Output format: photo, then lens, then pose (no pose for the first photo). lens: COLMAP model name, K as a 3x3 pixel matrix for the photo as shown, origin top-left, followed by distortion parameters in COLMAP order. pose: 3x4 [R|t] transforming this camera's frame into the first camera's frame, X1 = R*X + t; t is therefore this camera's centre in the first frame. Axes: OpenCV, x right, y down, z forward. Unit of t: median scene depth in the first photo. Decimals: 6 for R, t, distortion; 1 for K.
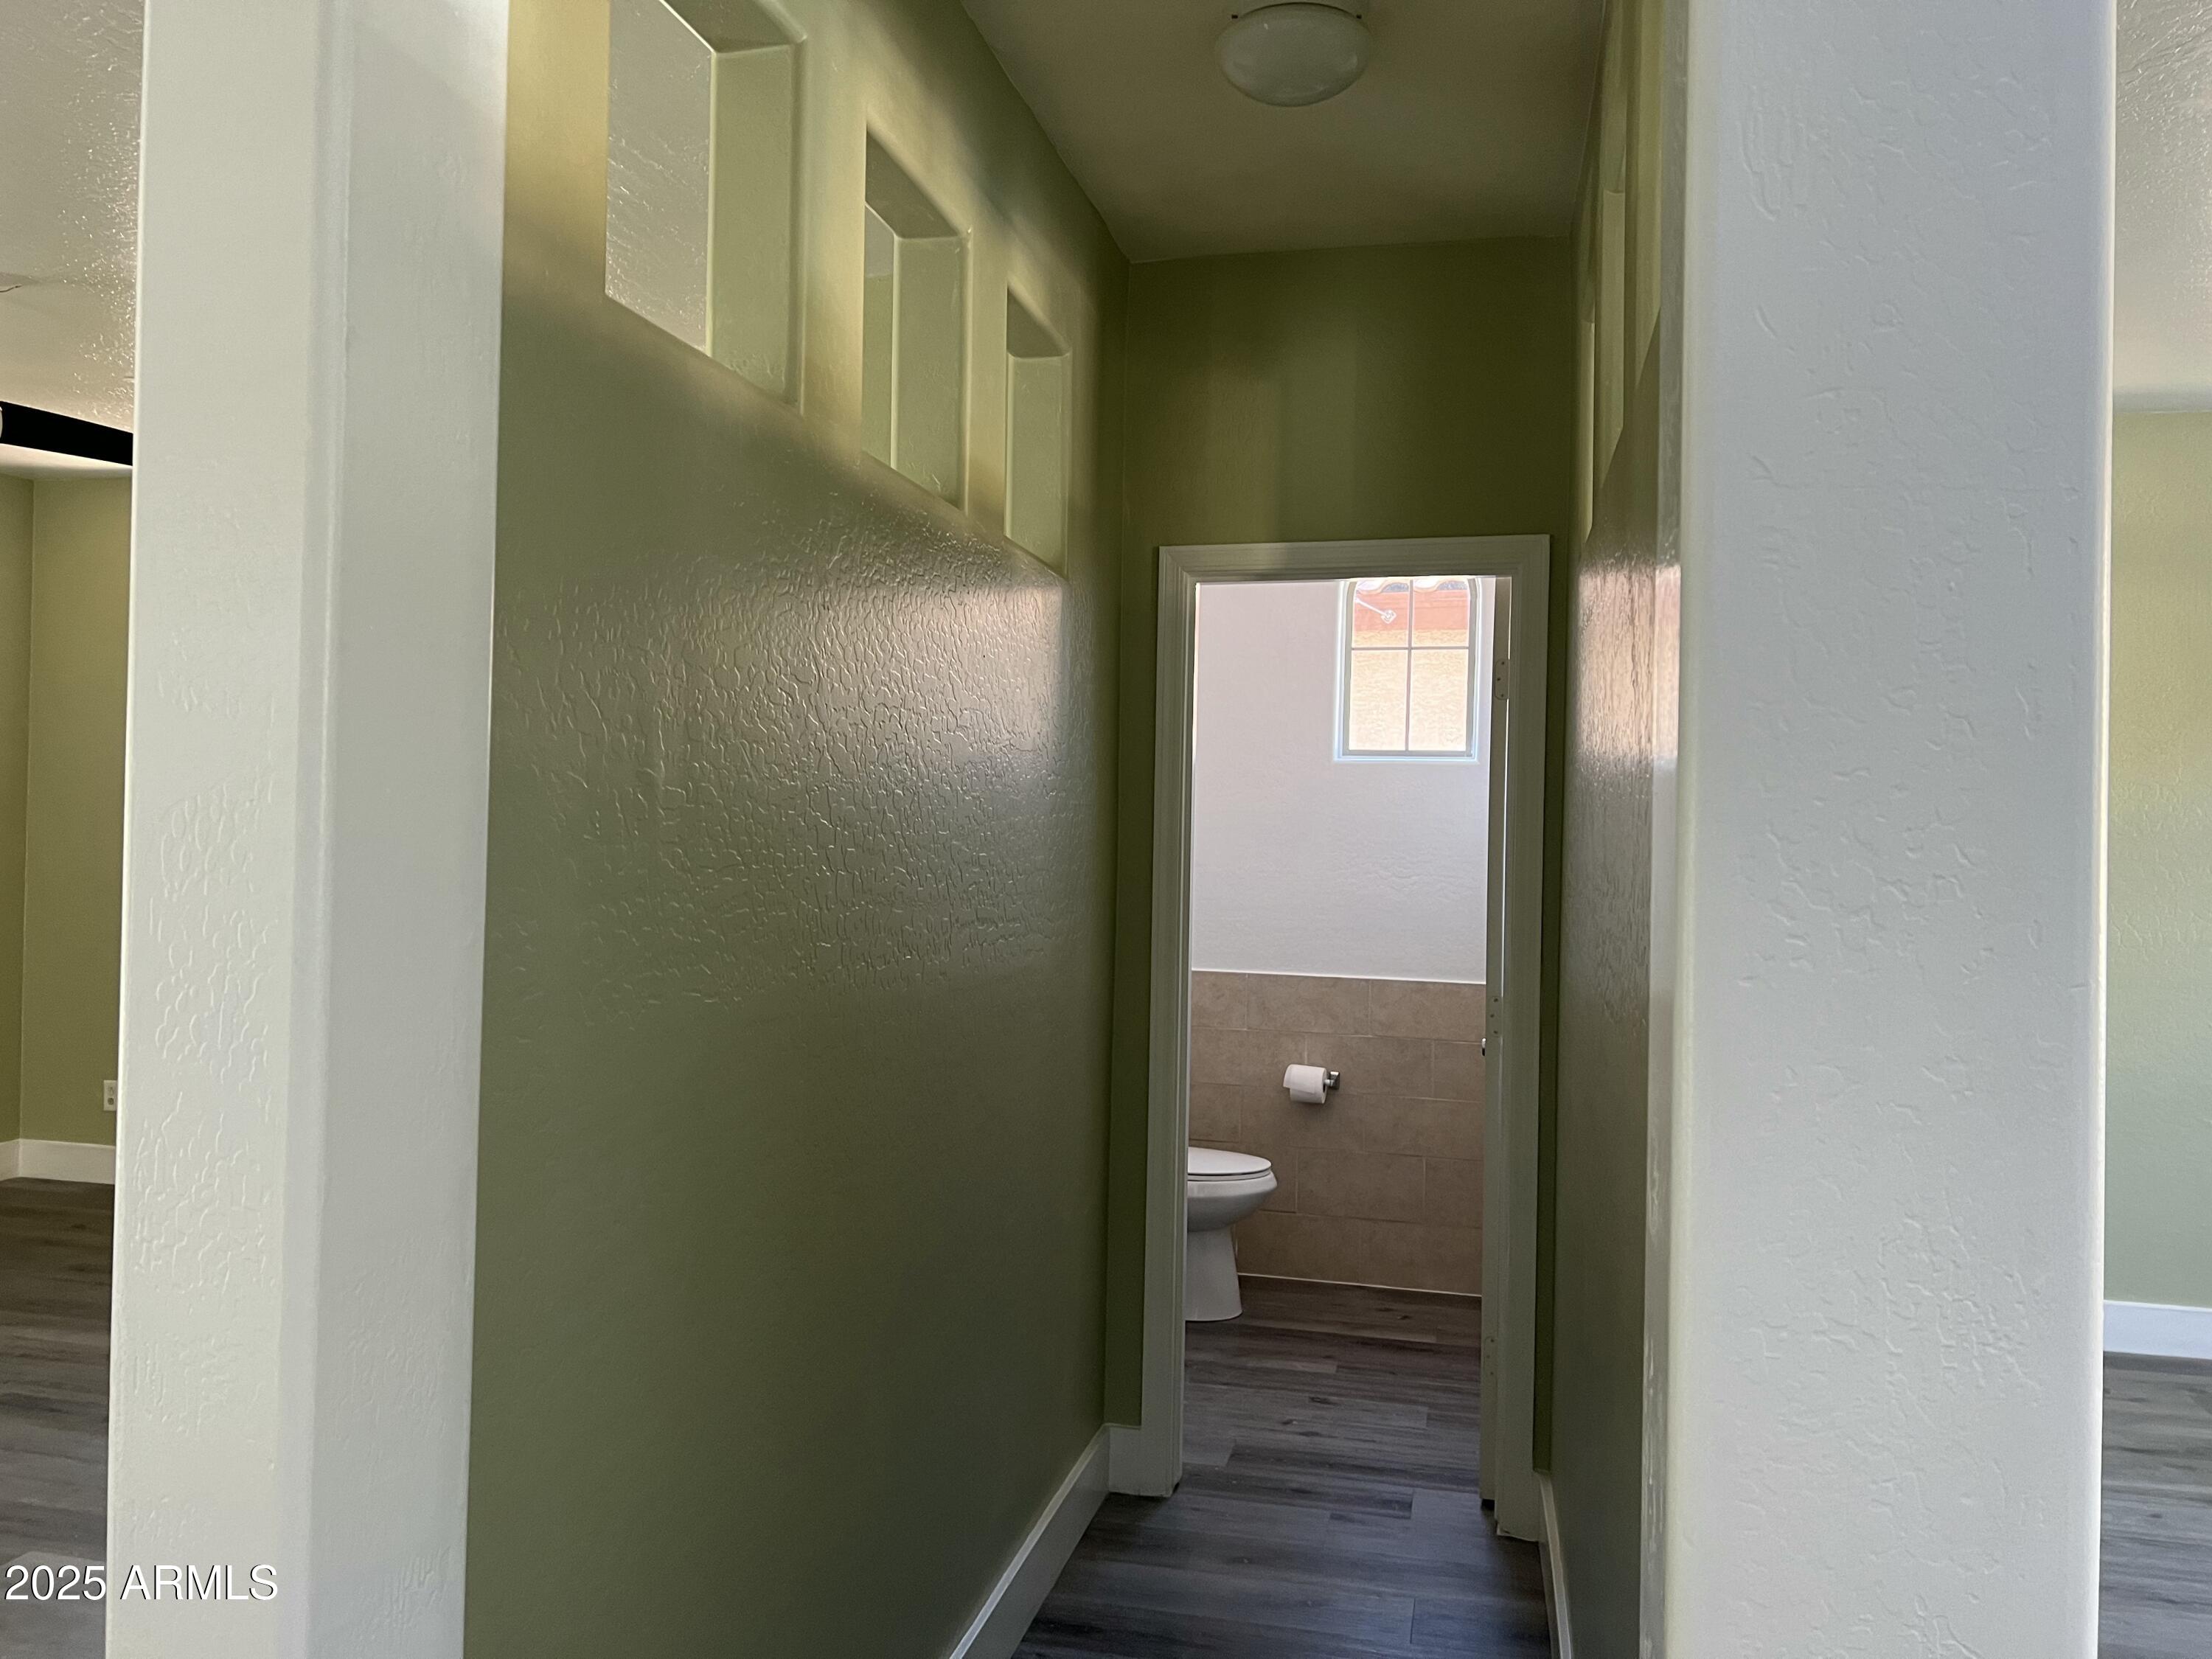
lens RADIAL K [[1660.2, 0, 1081.8], [0, 1660.2, 810.1], [0, 0, 1]] dist [0.063770, -0.073463]
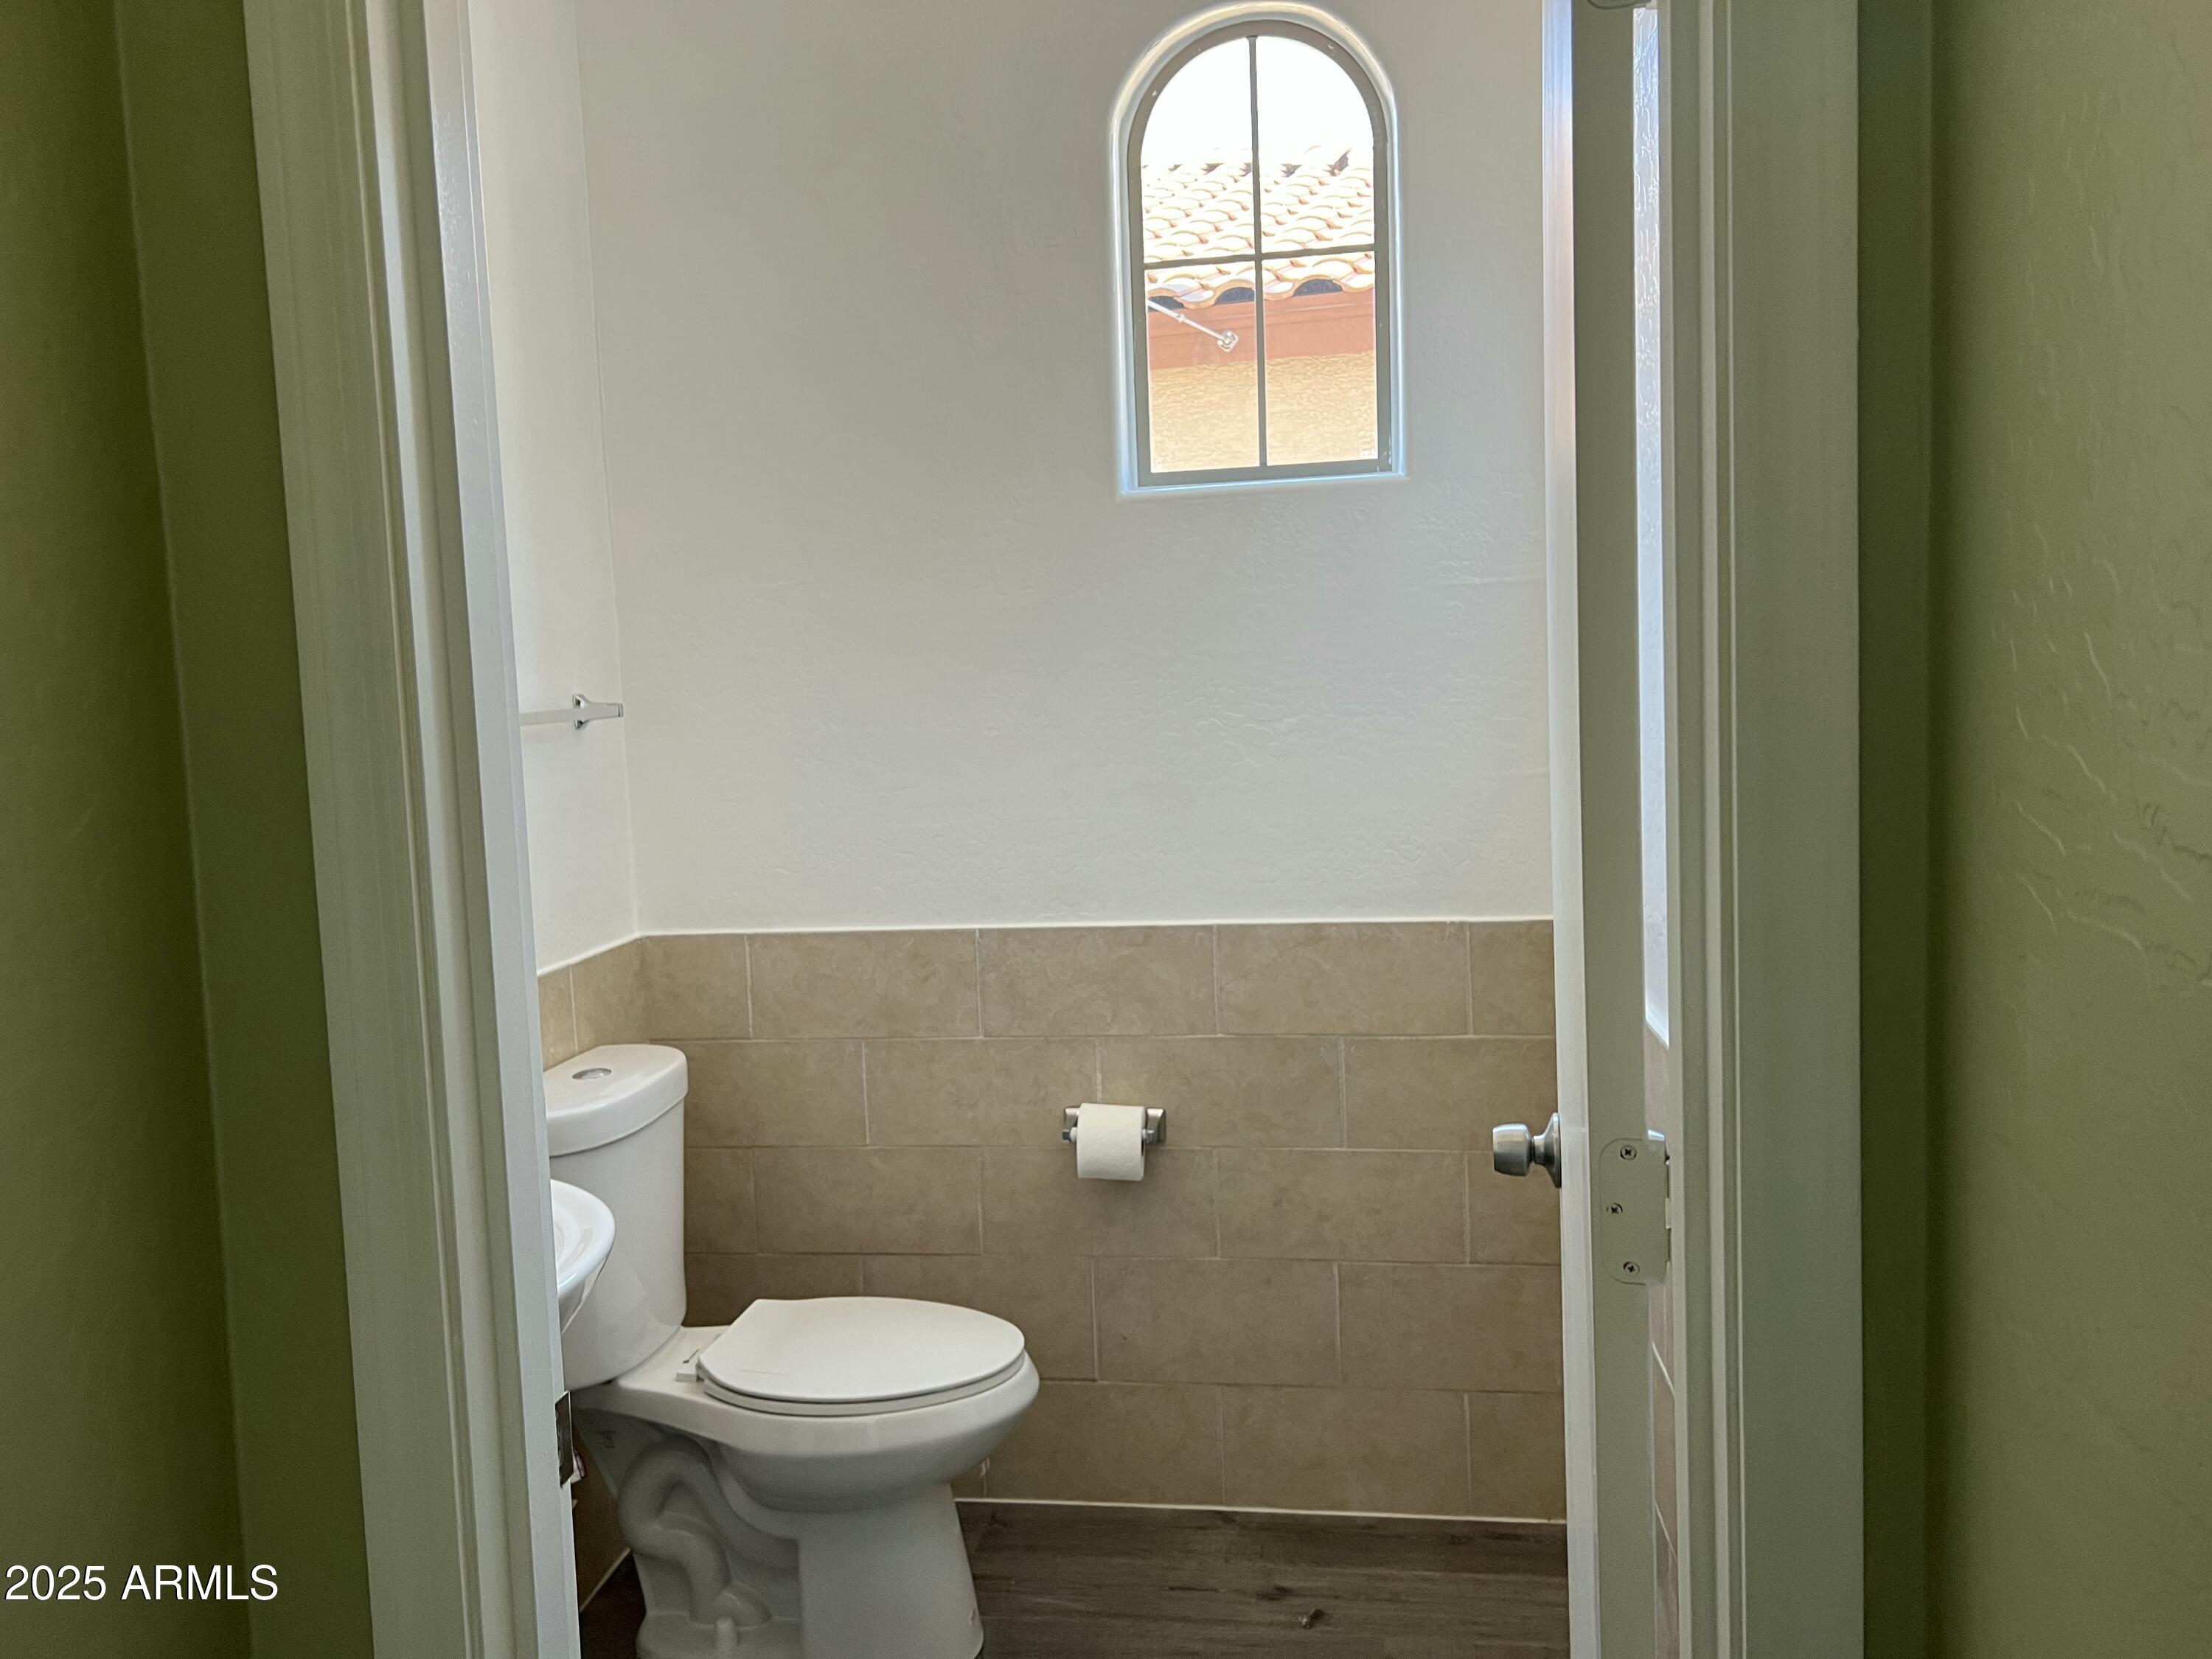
lens RADIAL K [[1660.2, 0, 1121.1], [0, 1660.2, 845.5], [0, 0, 1]] dist [0.063770, -0.073463]
pose [[0.992680, -0.070520, 0.098052, 0.096631], [0.059726, 0.992249, 0.108972, 0.020389], [-0.104977, -0.102318, 0.989197, 0.501963]]
